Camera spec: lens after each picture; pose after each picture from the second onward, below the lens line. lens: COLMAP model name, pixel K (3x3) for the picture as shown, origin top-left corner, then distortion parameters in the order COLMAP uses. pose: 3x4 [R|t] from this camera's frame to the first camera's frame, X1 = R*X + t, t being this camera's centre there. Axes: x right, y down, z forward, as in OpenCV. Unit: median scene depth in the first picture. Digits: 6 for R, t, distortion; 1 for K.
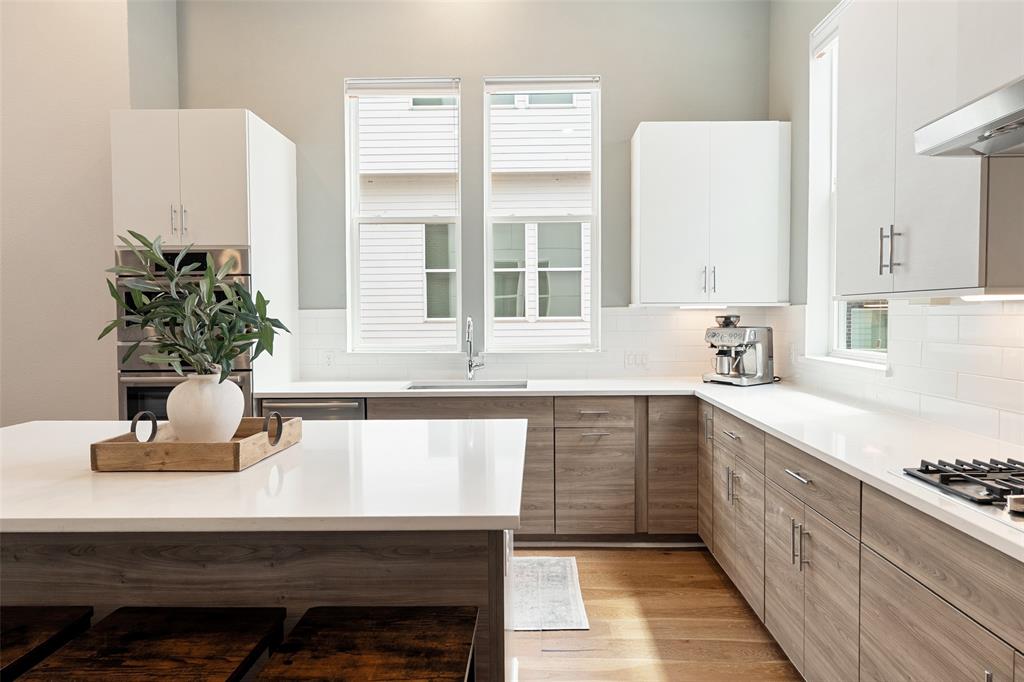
lens RADIAL K [[599.3, 0, 517.3], [0, 599.3, 337.8], [0, 0, 1]] dist [0.006123, -0.001386]
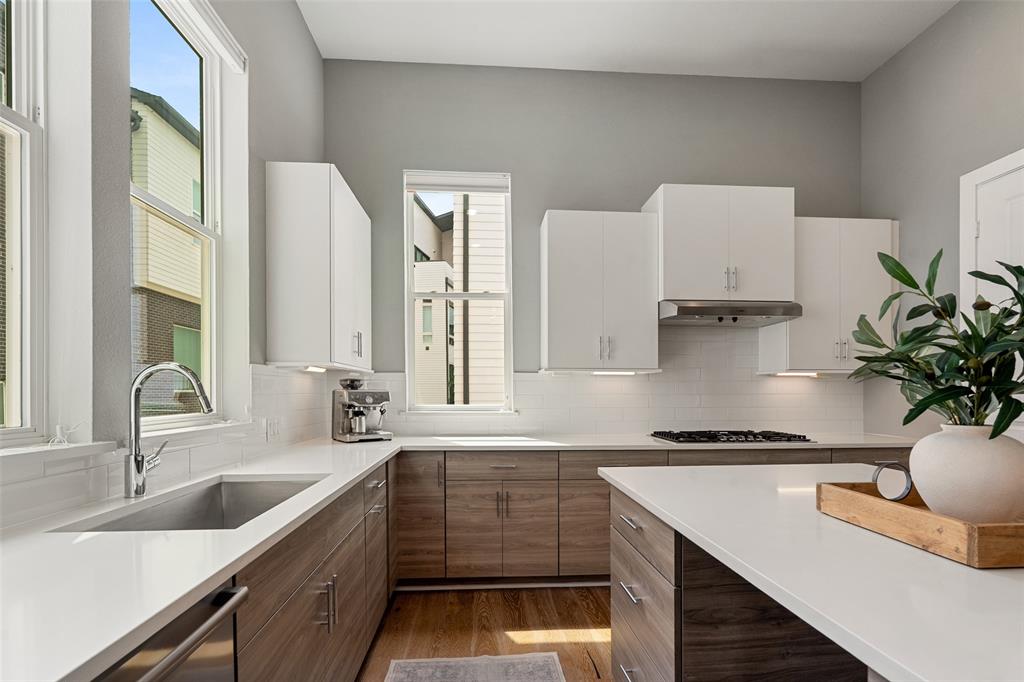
lens RADIAL K [[460.2, 0, 510.9], [0, 460.2, 393.8], [0, 0, 1]] dist [0.000167, -0.000518]
pose [[-0.088811, 0.006462, 0.996028, -0.563262], [0.036311, 0.999335, -0.003246, 0.002531], [-0.995386, 0.035878, -0.088986, 0.882588]]
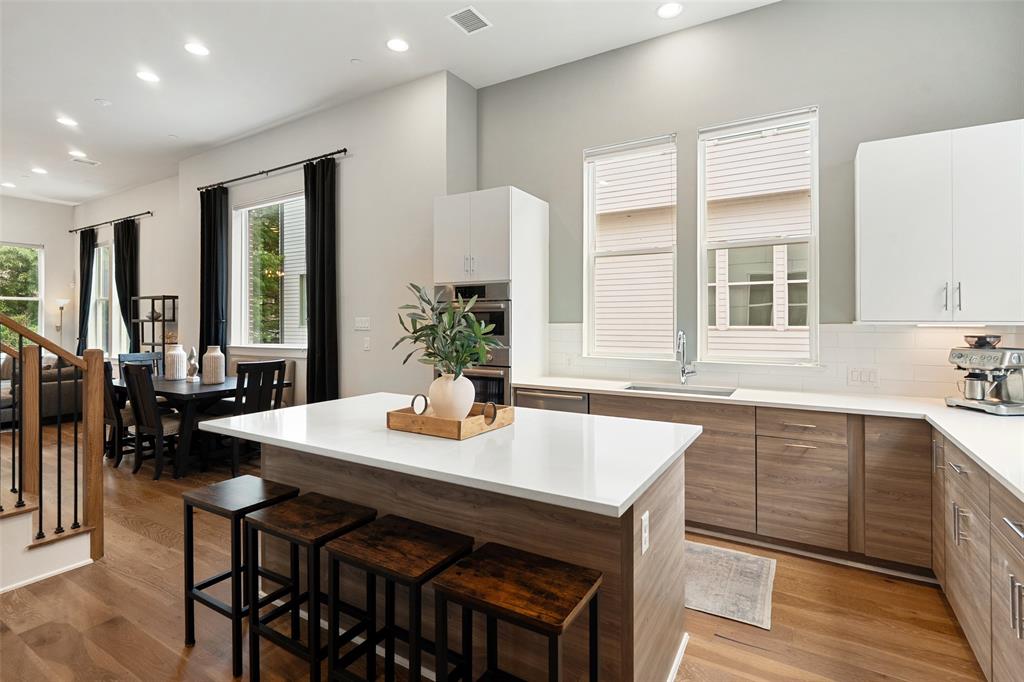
lens RADIAL K [[487.0, 0, 501.5], [0, 487.0, 323.5], [0, 0, 1]] dist [0.004333, -0.000272]
pose [[0.862661, 0.011457, -0.505653, 0.109987], [-0.026775, 0.999376, -0.023034, -0.020682], [0.505074, 0.033409, 0.862429, -0.006781]]
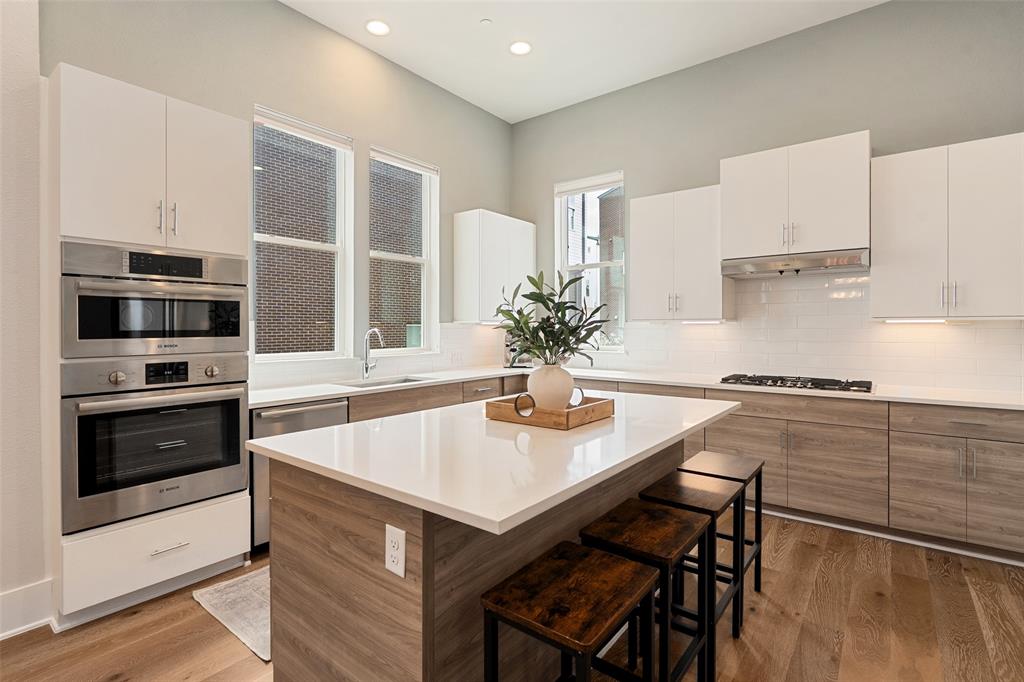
lens RADIAL K [[460.2, 0, 521.4], [0, 460.2, 329.9], [0, 0, 1]] dist [0.000167, -0.000518]
pose [[0.619622, 0.004166, 0.784890, -0.786280], [0.026377, 0.999311, -0.026127, 0.001590], [-0.784457, 0.036892, 0.619085, 0.174677]]
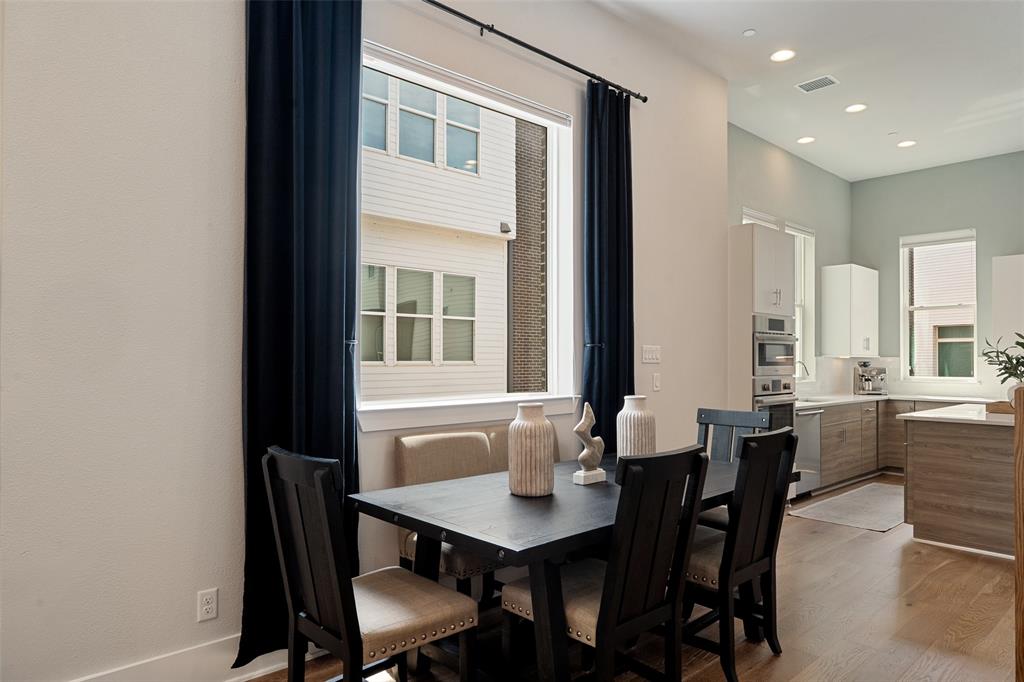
lens RADIAL K [[635.2, 0, 524.9], [0, 635.2, 360.7], [0, 0, 1]] dist [0.015839, -0.005806]
pose [[0.720416, 0.010999, 0.693455, -2.230623], [0.015859, 0.999352, -0.032326, 0.012717], [-0.693361, 0.034285, 0.719774, 0.264105]]
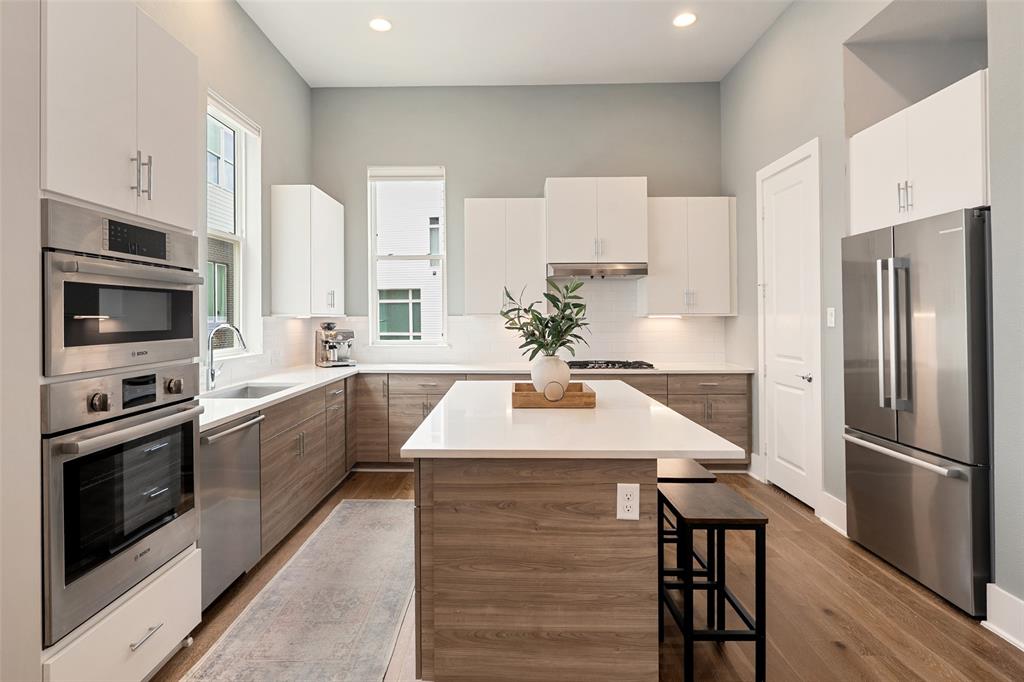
lens RADIAL K [[537.2, 0, 471.2], [0, 537.2, 309.8], [0, 0, 1]] dist [-0.005272, 0.000100]
pose [[0.047015, 0.023103, 0.998627, -1.132167], [0.041168, 0.998838, -0.025046, -0.023631], [-0.998045, 0.042289, 0.046009, 0.635136]]
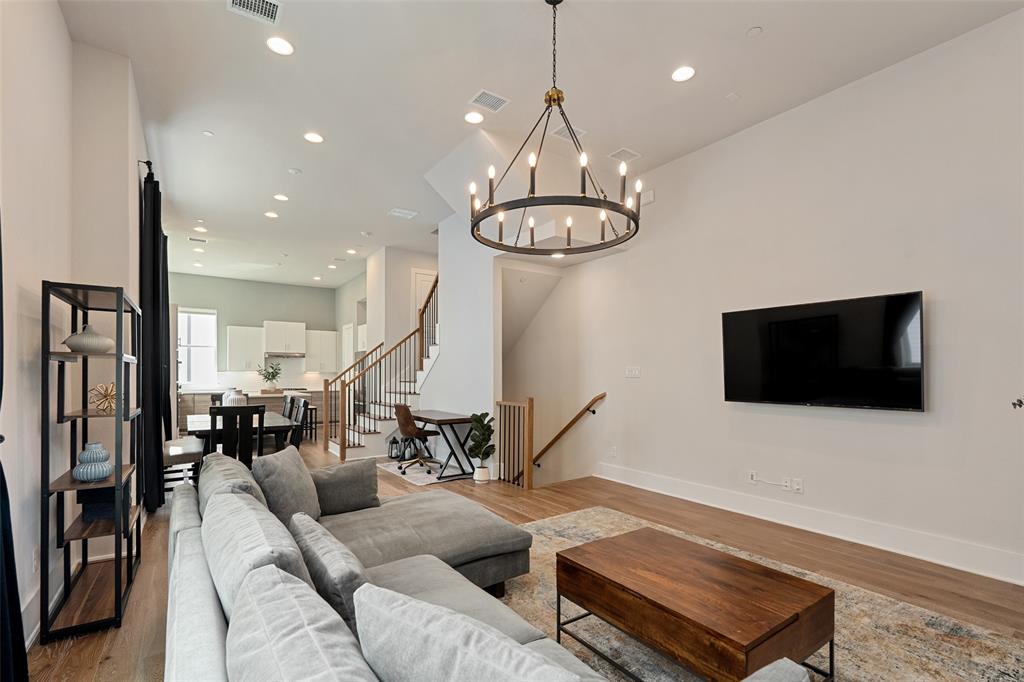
lens RADIAL K [[460.2, 0, 529.4], [0, 460.2, 372.0], [0, 0, 1]] dist [0.000167, -0.000518]
pose [[-0.618356, 0.013018, 0.785790, -3.606315], [0.033953, 0.999372, 0.010162, -0.001819], [-0.785164, 0.032964, -0.618409, 1.074709]]
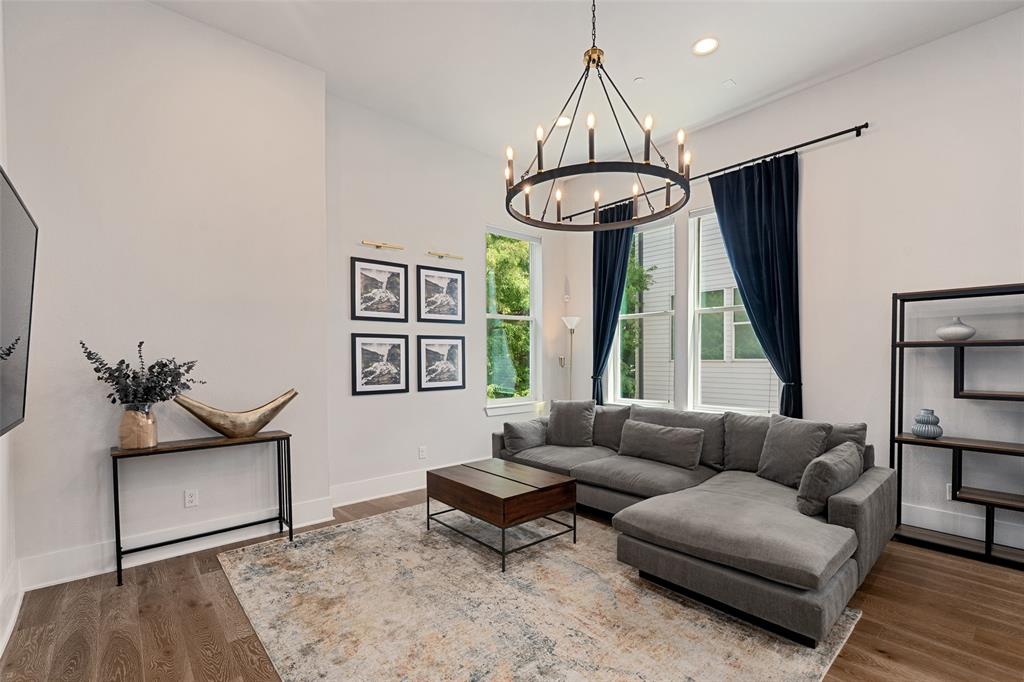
lens RADIAL K [[460.2, 0, 515.0], [0, 460.2, 367.7], [0, 0, 1]] dist [0.000167, -0.000518]
pose [[0.673819, 0.026309, -0.738428, -2.388226], [-0.027220, 0.999571, 0.010774, 0.023630], [0.738395, 0.012840, 0.674247, -0.231489]]
